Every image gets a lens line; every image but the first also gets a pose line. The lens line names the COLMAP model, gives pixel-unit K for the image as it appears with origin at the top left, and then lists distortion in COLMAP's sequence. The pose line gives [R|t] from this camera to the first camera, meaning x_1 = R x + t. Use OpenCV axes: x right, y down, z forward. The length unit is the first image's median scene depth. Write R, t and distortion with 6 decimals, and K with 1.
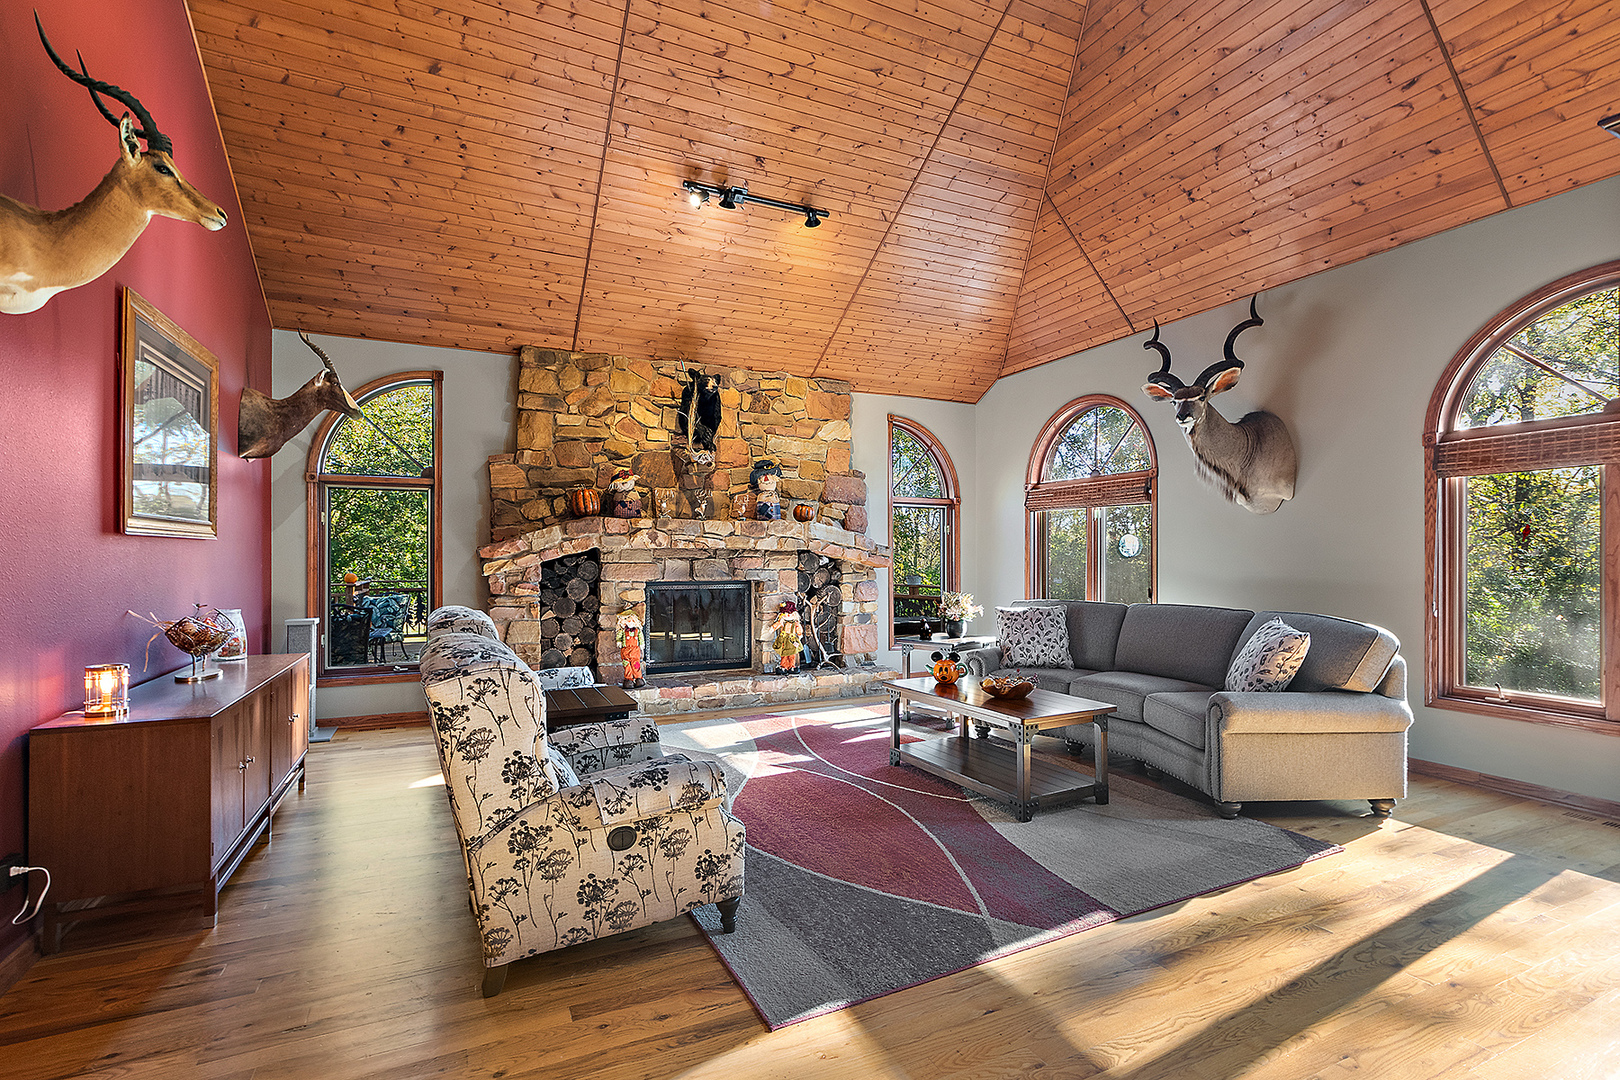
lens RADIAL K [[732.8, 0, 799.4], [0, 732.8, 555.6], [0, 0, 1]] dist [-0.000399, -0.001336]
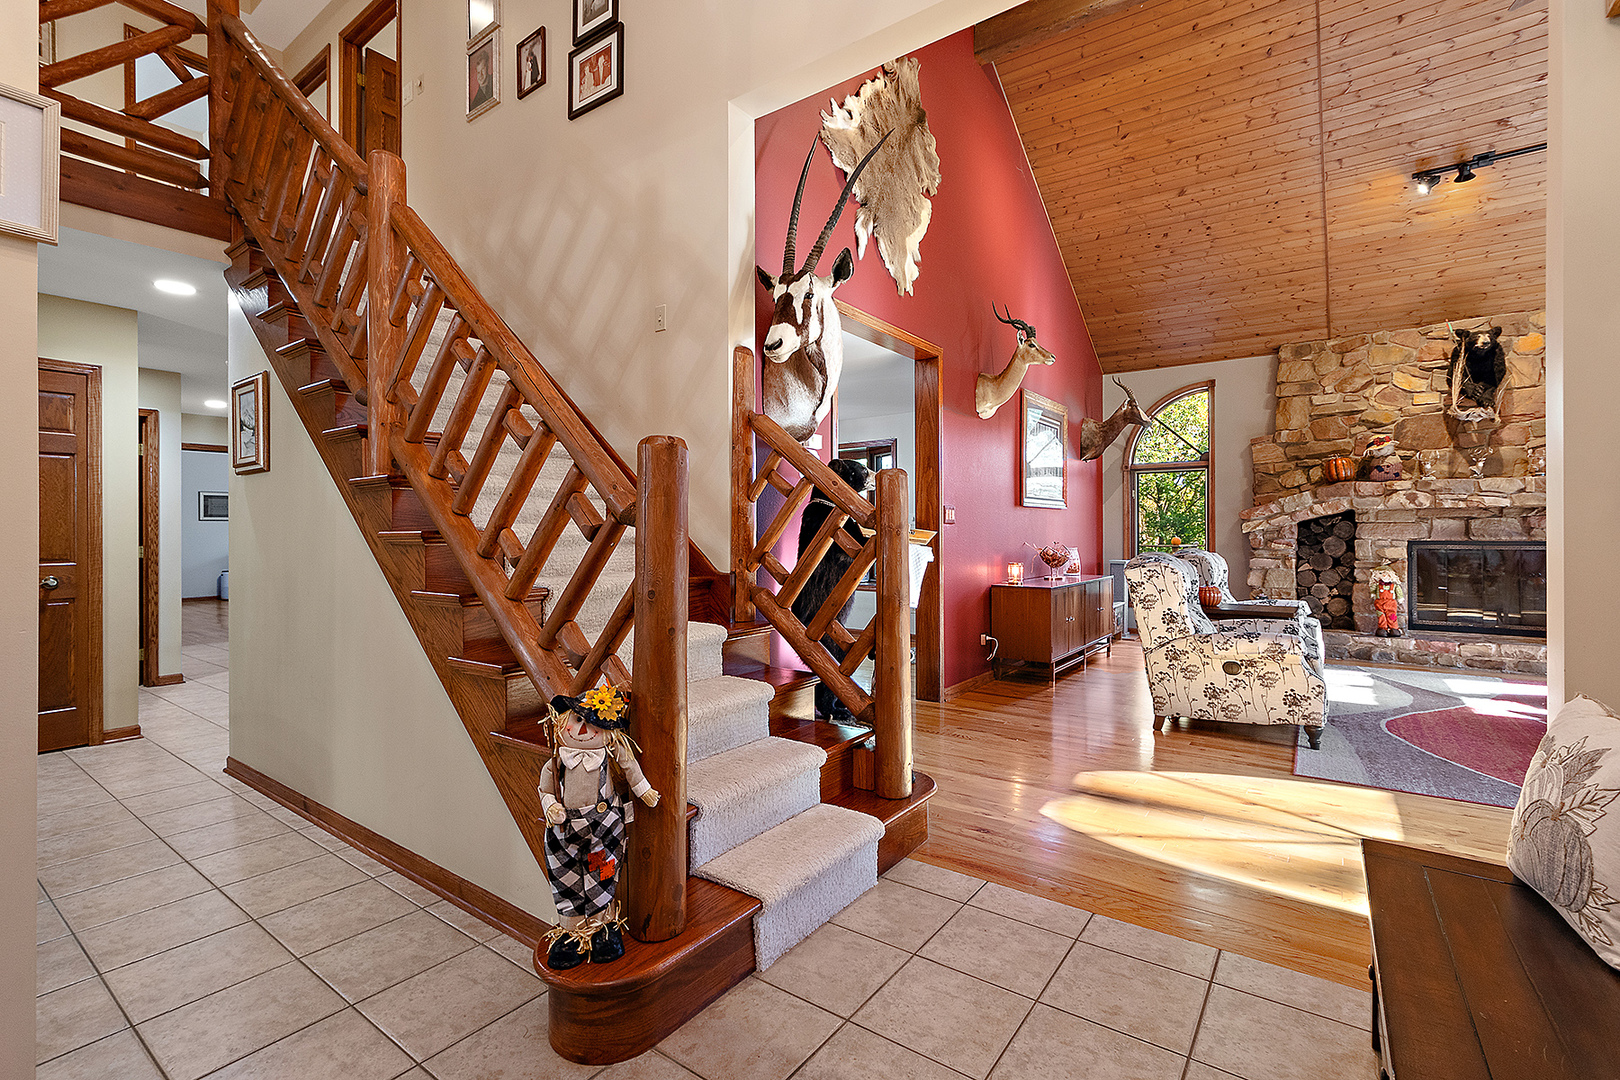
lens RADIAL K [[732.8, 0, 800.8], [0, 732.8, 532.8], [0, 0, 1]] dist [-0.000399, -0.001336]
pose [[0.479906, -0.000782, -0.877320, 0.315754], [0.003360, 0.999994, 0.000946, 0.022599], [0.877314, -0.003402, 0.479906, -0.293599]]
